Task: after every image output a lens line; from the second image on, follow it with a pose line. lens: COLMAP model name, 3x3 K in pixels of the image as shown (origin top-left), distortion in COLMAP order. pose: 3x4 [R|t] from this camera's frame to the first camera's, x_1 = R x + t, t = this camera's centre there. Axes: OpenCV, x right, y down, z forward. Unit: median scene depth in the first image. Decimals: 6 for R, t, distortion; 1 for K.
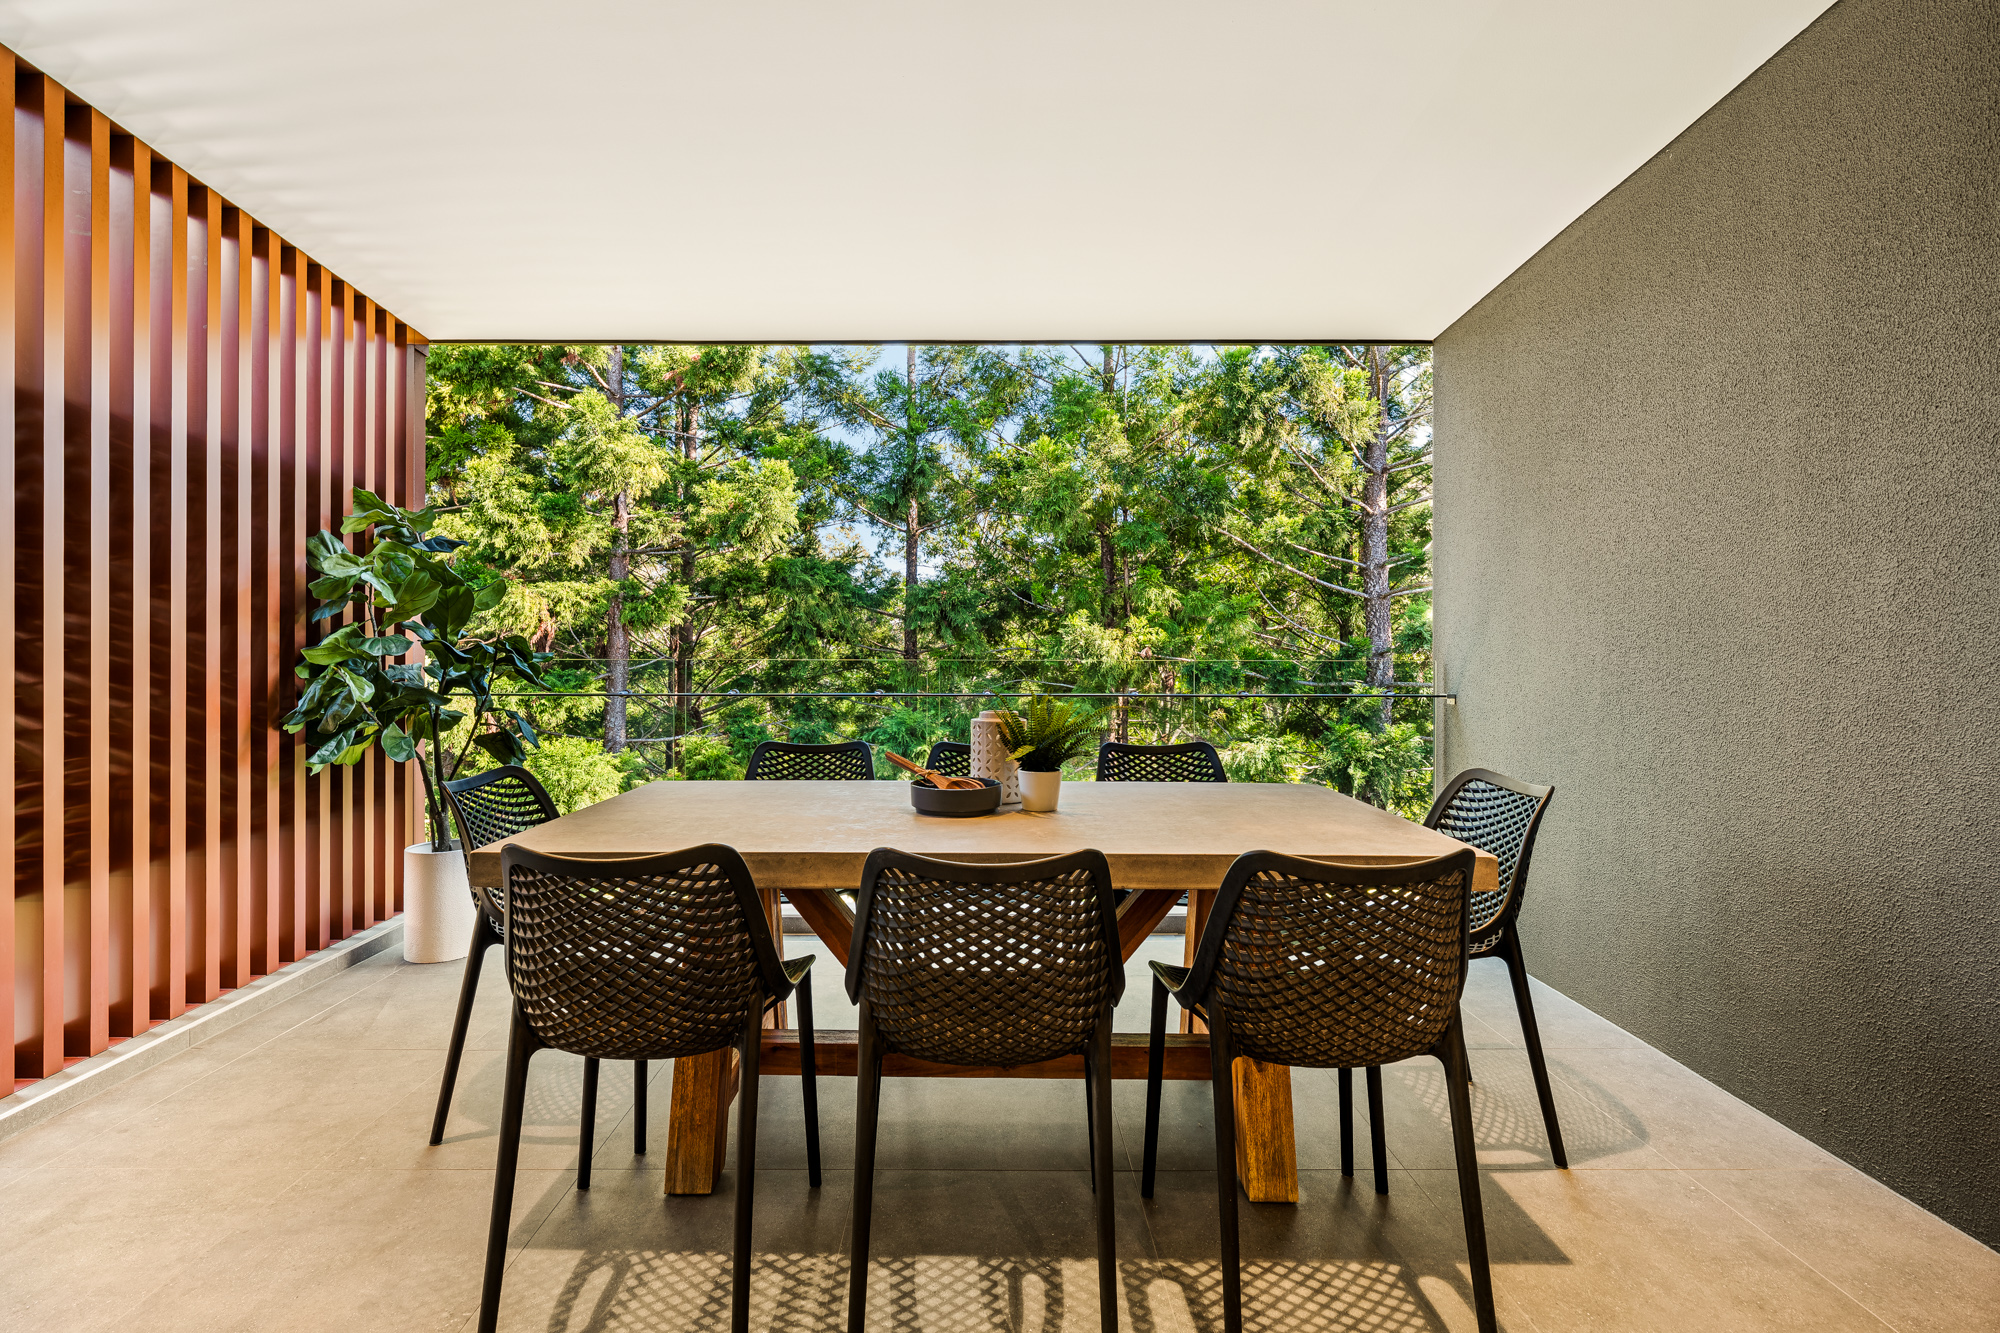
lens RADIAL K [[922.8, 0, 980.5], [0, 922.8, 638.6], [0, 0, 1]] dist [0.001969, 0.000212]
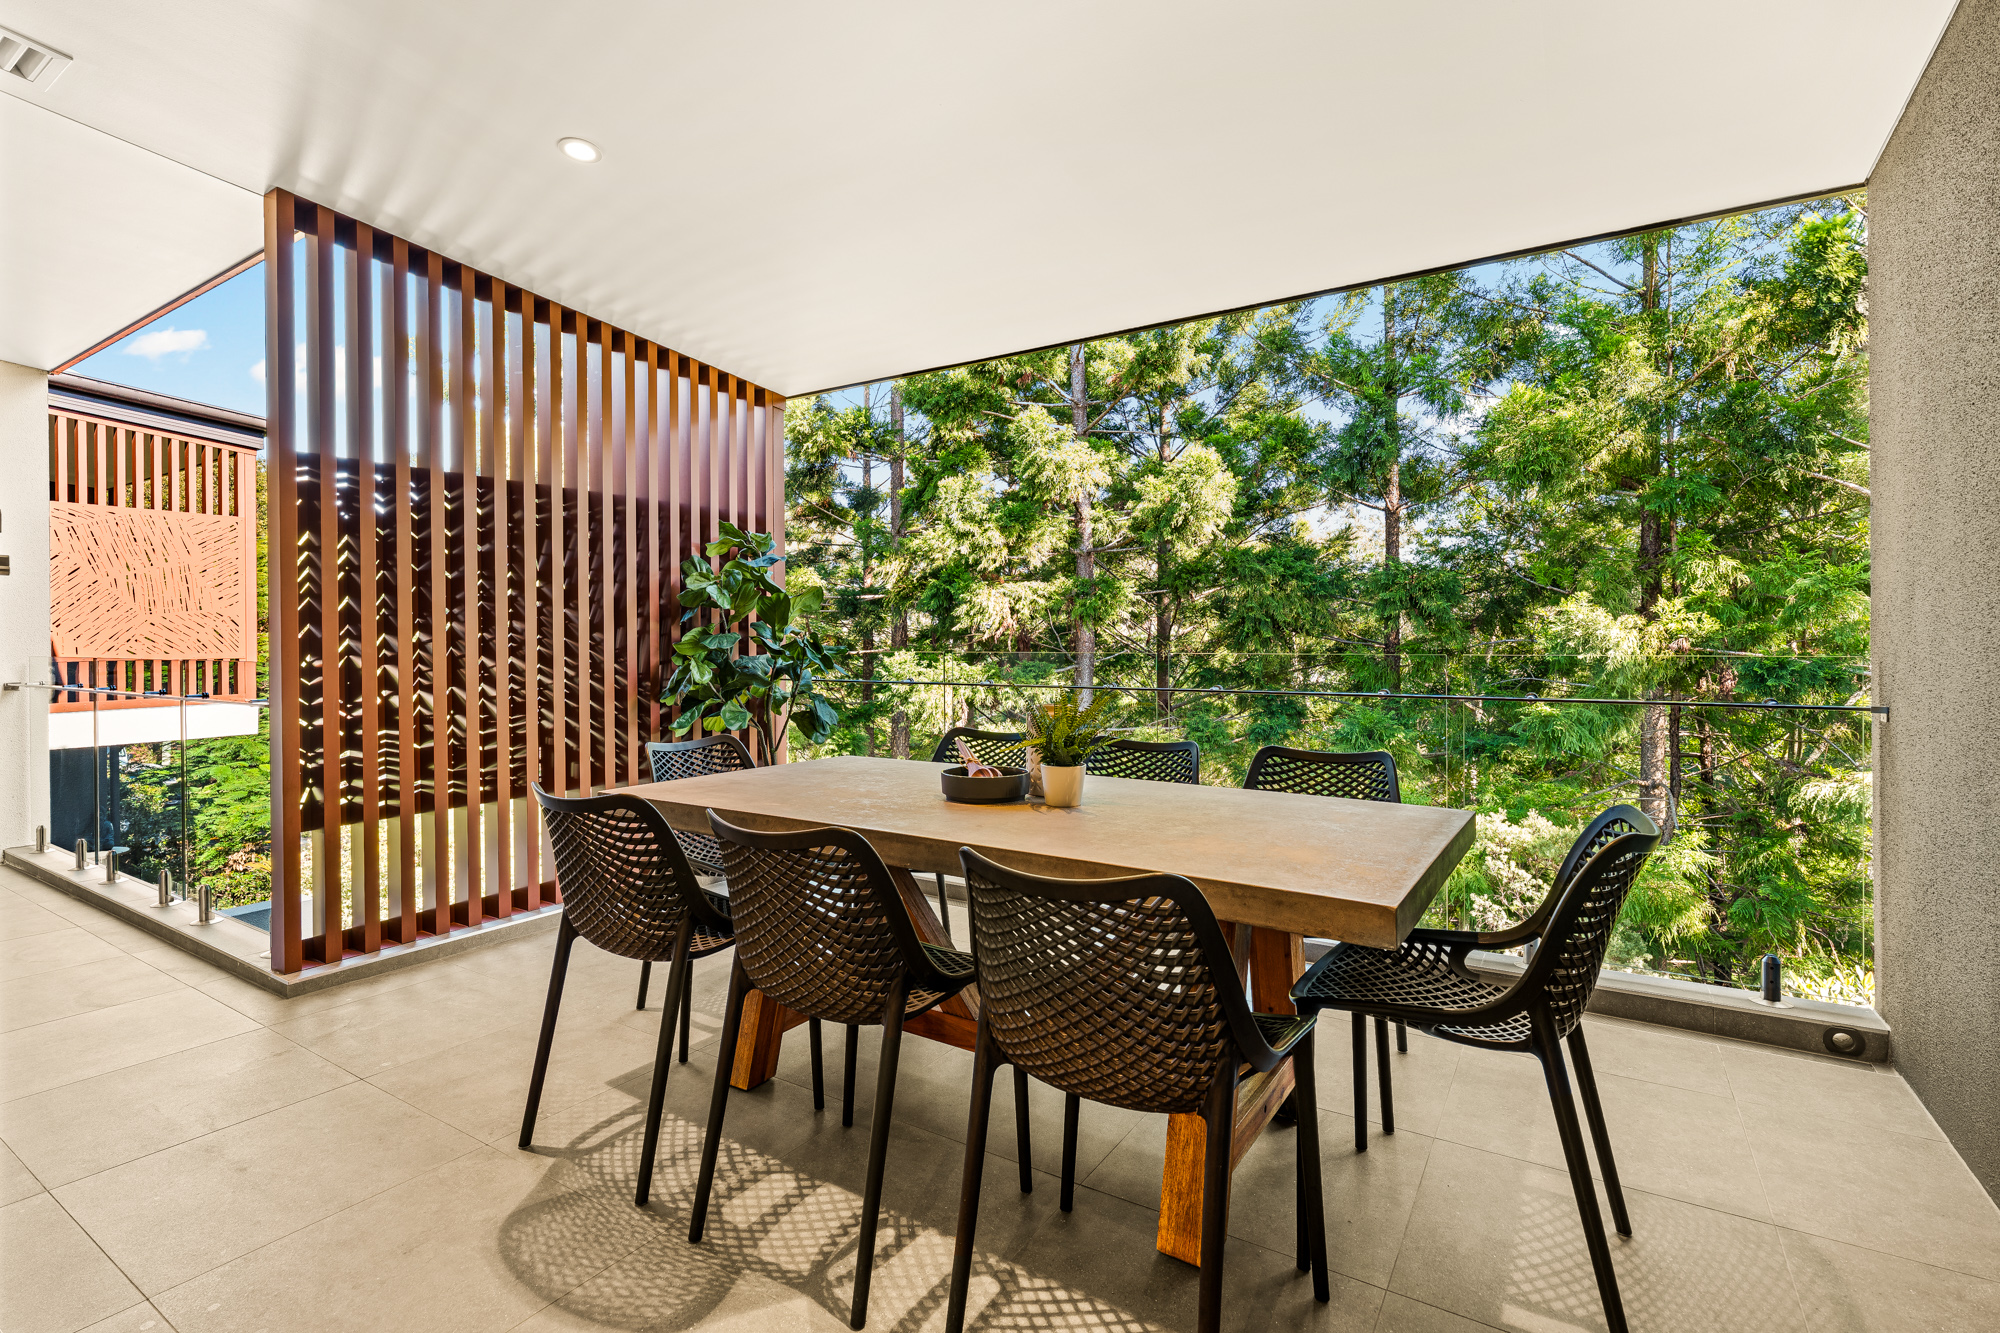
lens RADIAL K [[942.9, 0, 973.3], [0, 942.9, 639.8], [0, 0, 1]] dist [-0.000533, -0.000363]
pose [[0.838432, -0.004413, -0.544989, 0.111821], [0.009382, 0.999936, 0.006337, 0.000364], [0.544926, -0.010426, 0.838419, 0.022628]]
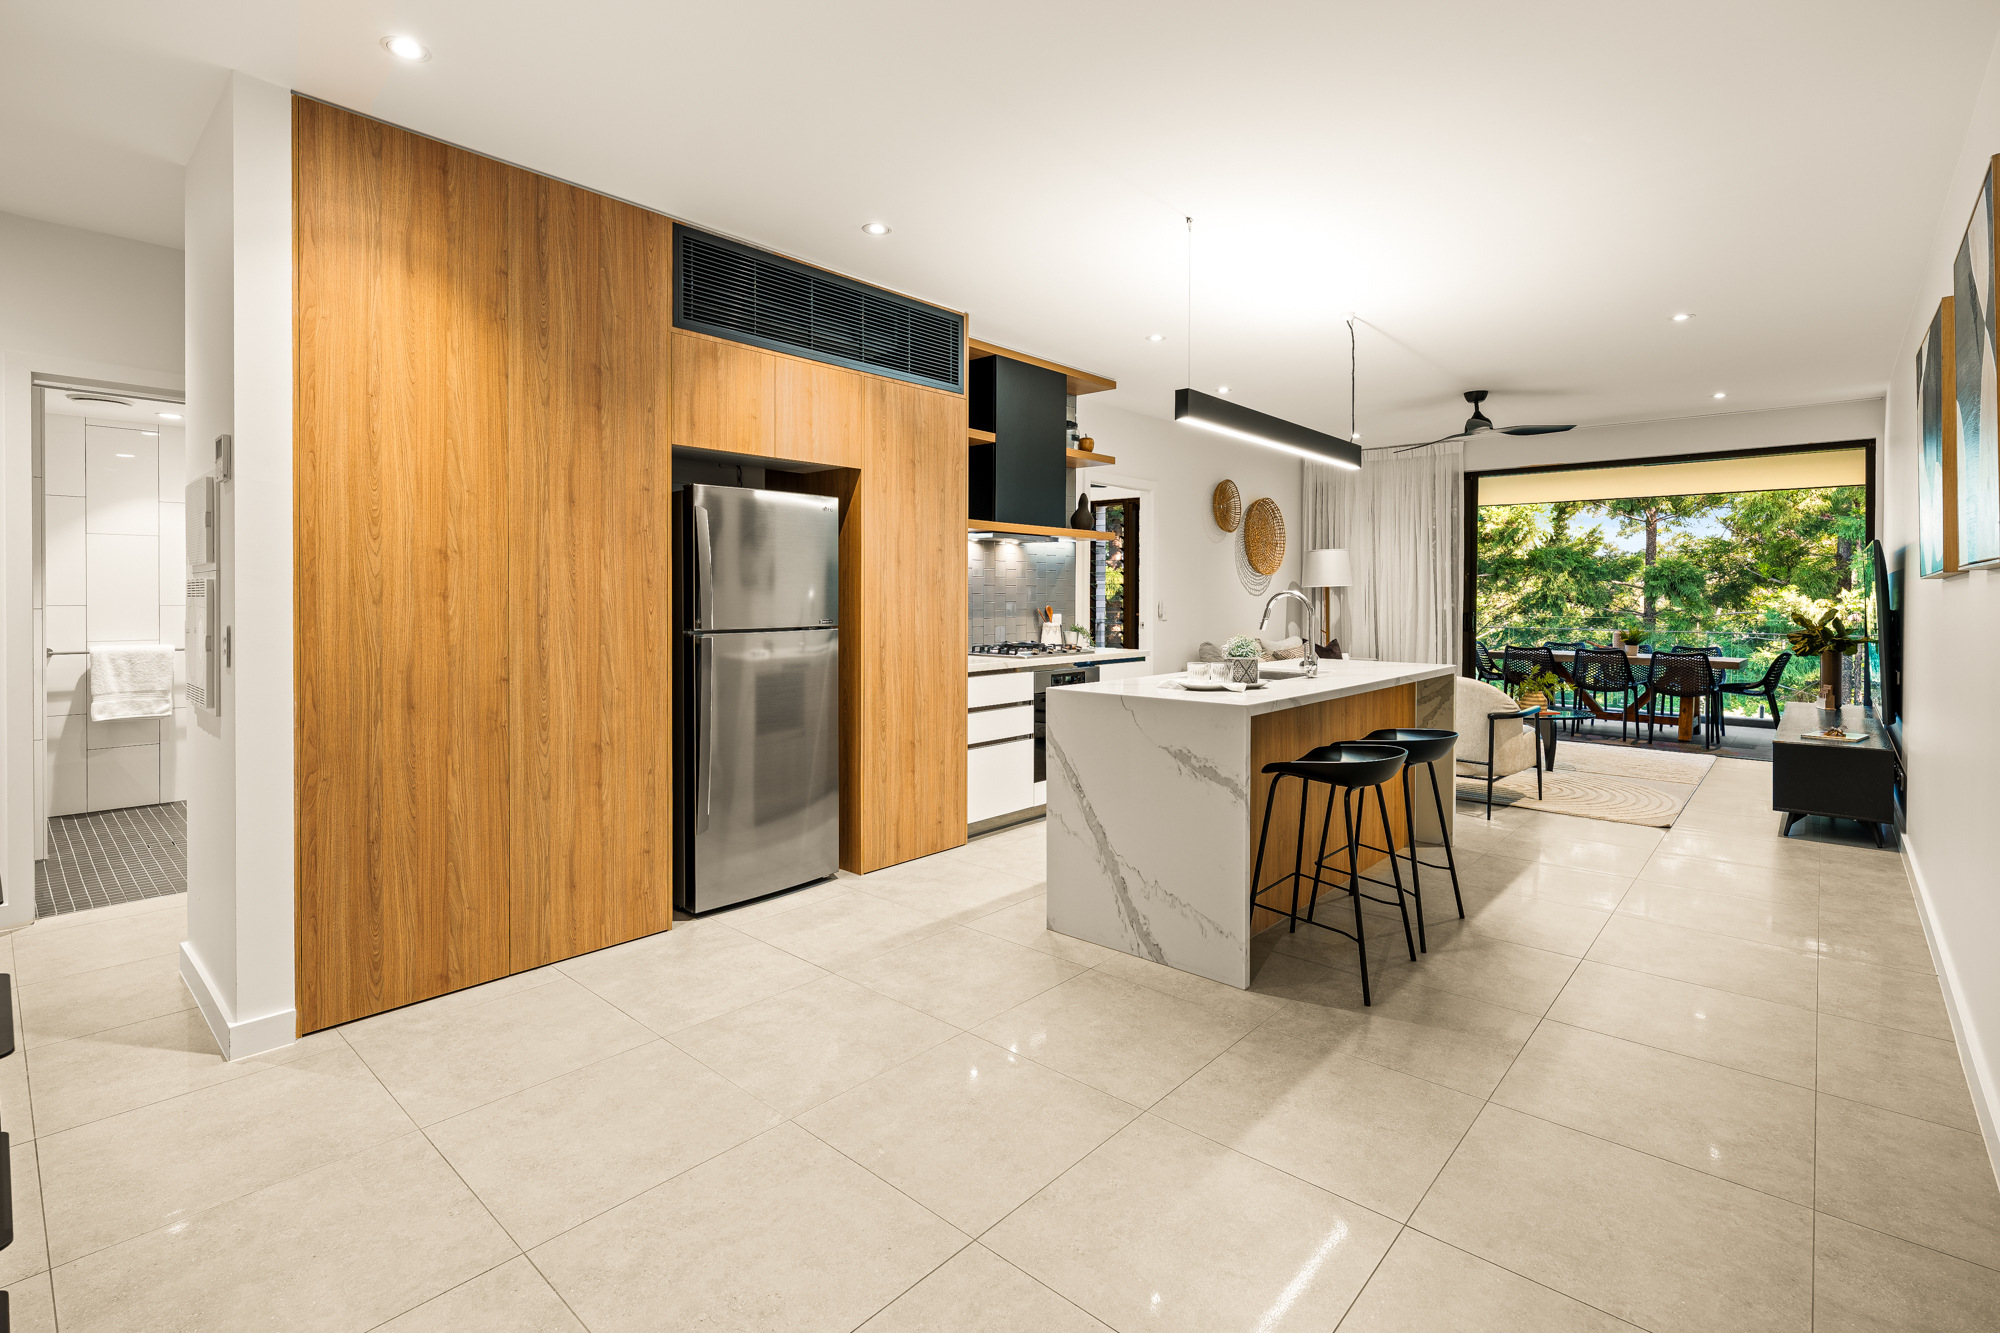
lens RADIAL K [[911.3, 0, 997.2], [0, 911.3, 605.0], [0, 0, 1]] dist [-0.002836, 0.000509]
pose [[0.743936, 0.009799, -0.668179, 0.133832], [-0.002948, 0.999931, 0.011383, -0.013715], [0.668244, -0.006498, 0.743913, -0.783183]]
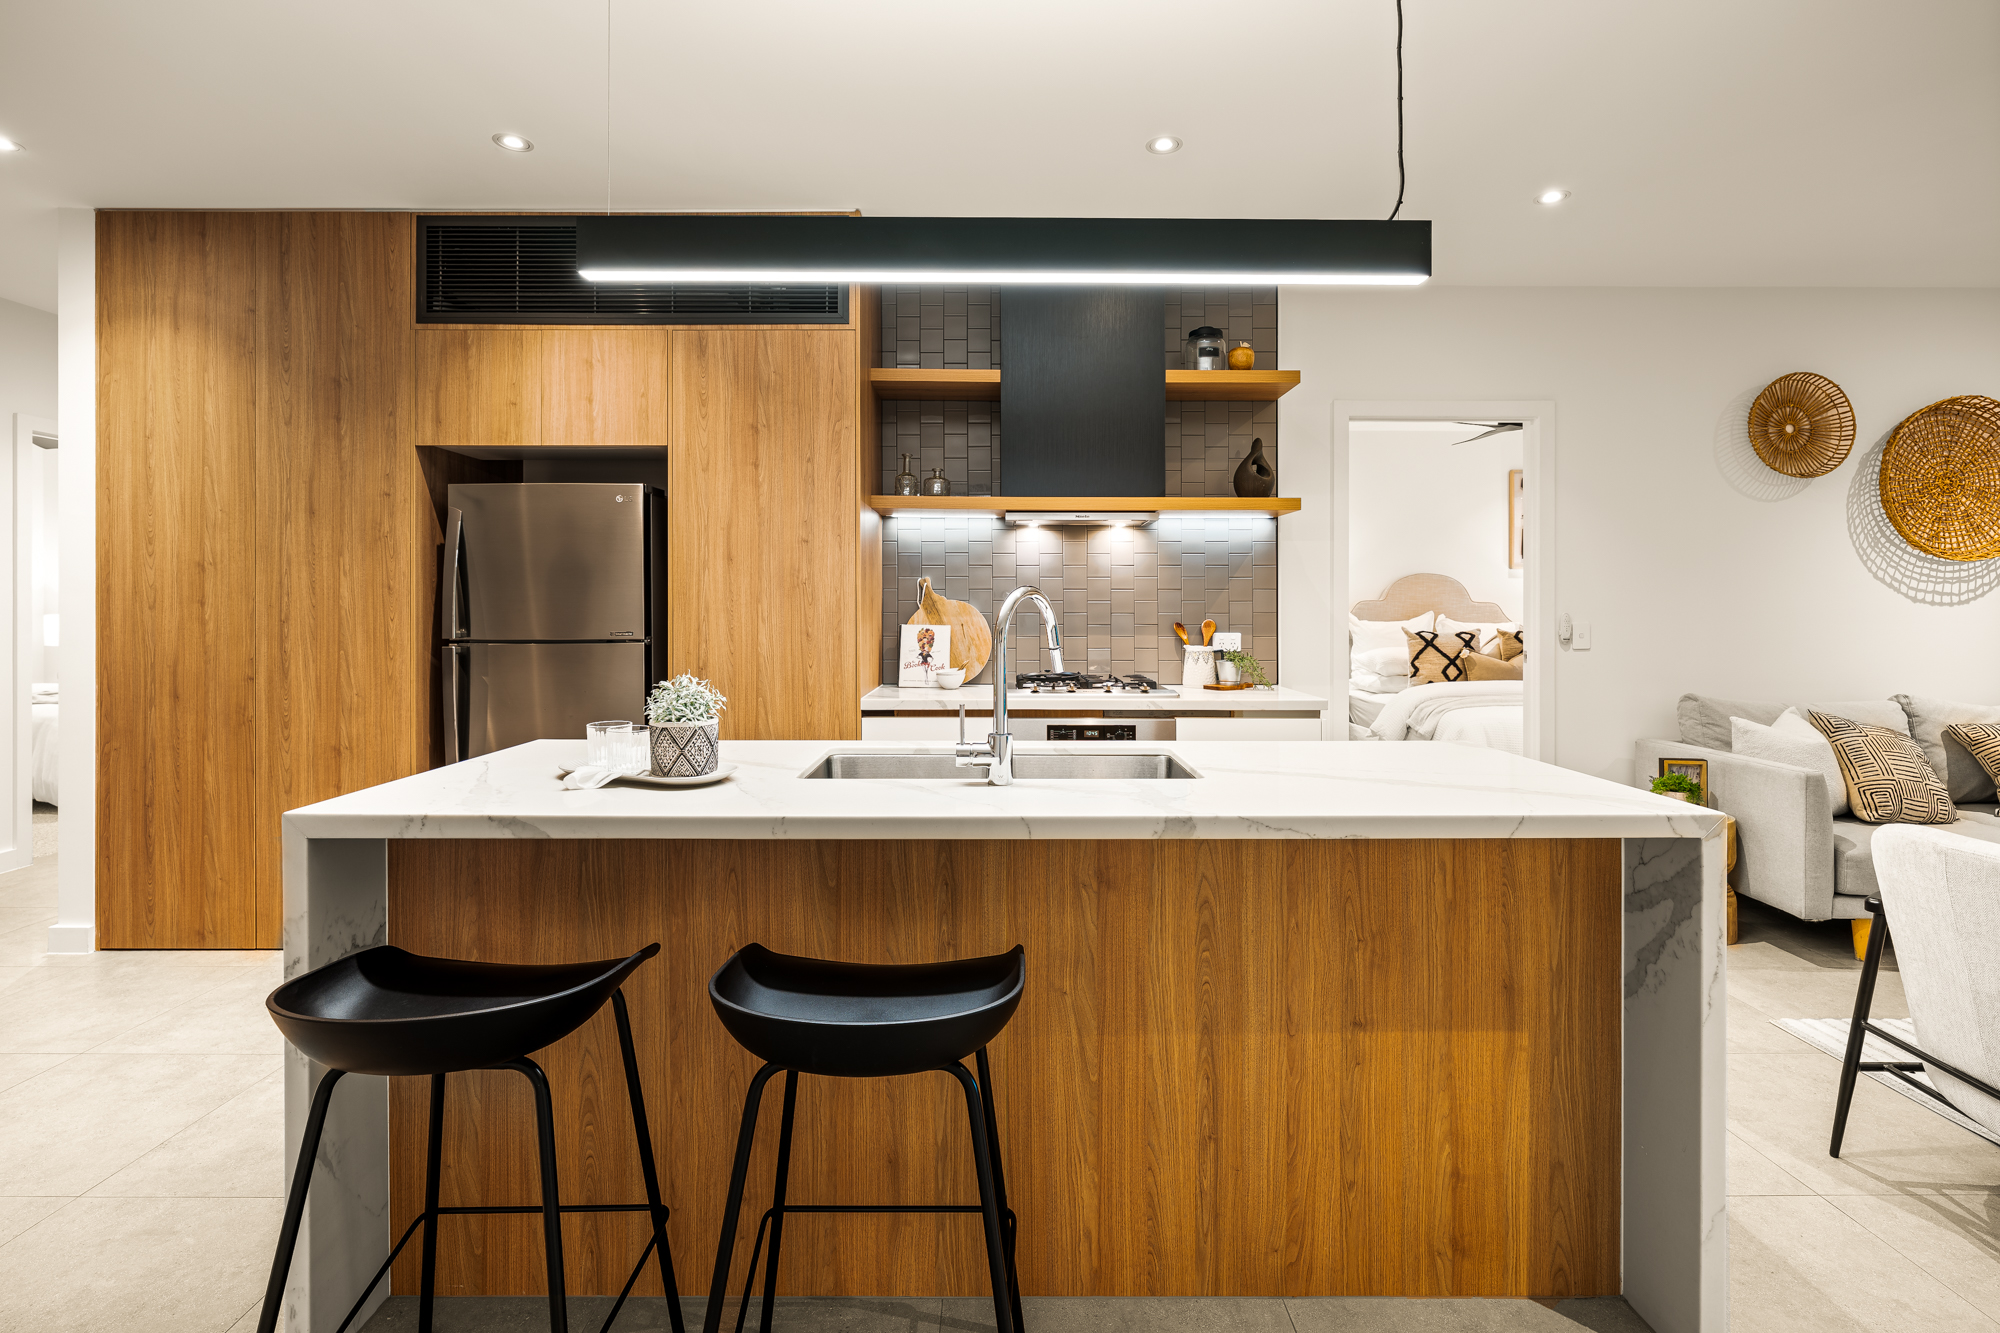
lens RADIAL K [[911.3, 0, 997.2], [0, 911.3, 605.0], [0, 0, 1]] dist [-0.002836, 0.000509]
pose [[0.007994, -0.000324, -0.999968, 0.143918], [-0.001762, 0.999998, -0.000338, -0.012452], [0.999966, 0.001764, 0.007994, -0.444552]]
